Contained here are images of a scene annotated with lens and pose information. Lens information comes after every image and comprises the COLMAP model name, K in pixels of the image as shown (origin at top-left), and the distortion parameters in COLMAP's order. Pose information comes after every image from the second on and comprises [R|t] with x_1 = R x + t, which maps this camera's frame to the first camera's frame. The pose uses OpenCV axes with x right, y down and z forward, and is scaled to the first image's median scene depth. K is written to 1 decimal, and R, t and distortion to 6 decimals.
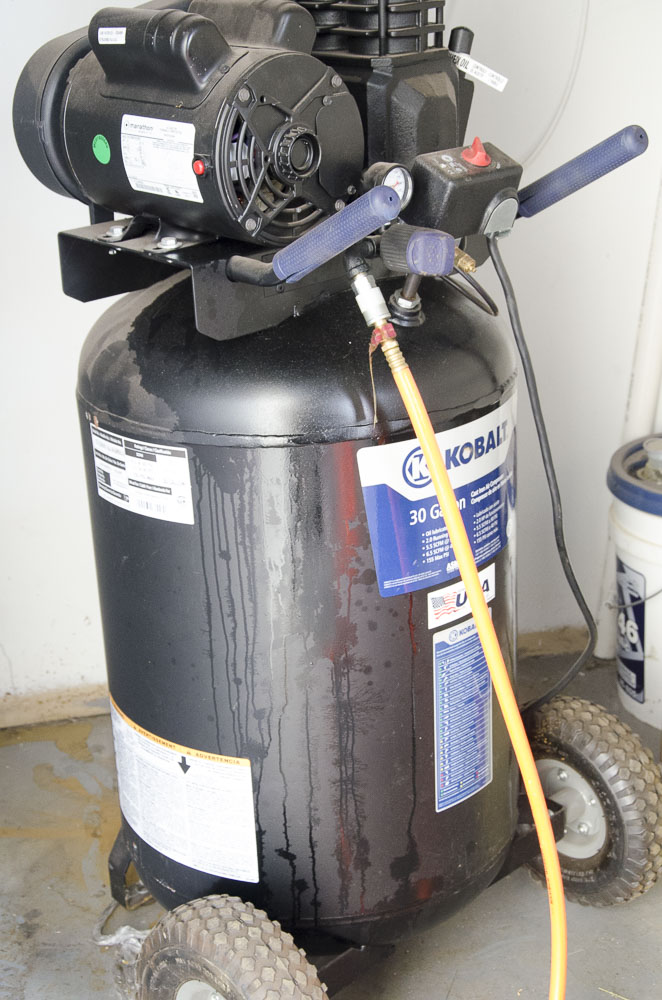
lens RADIAL K [[1646.9, 0, 331.0], [0, 1646.9, 500.0], [0, 0, 1]] dist [0.043317, 0.032481]
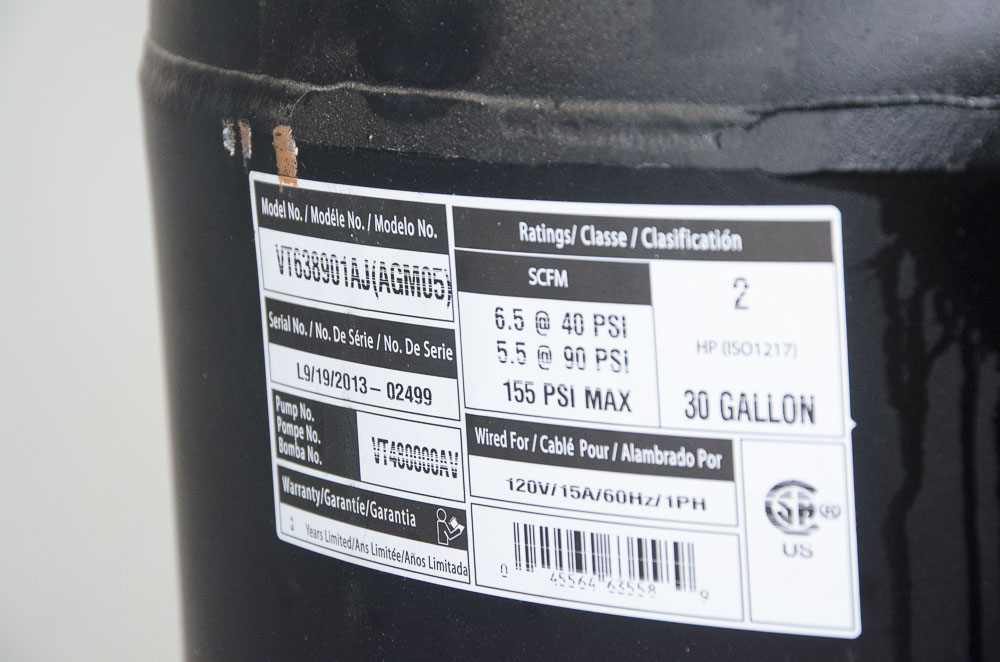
lens RADIAL K [[3848.6, 0, 500.0], [0, 3848.6, 331.0], [0, 0, 1]] dist [0.008582, 0.353216]
pose [[0.999963, -0.007167, 0.004825, -0.123589], [0.007744, 0.991132, -0.132656, 0.037373], [-0.003831, 0.132688, 0.991150, 0.561492]]
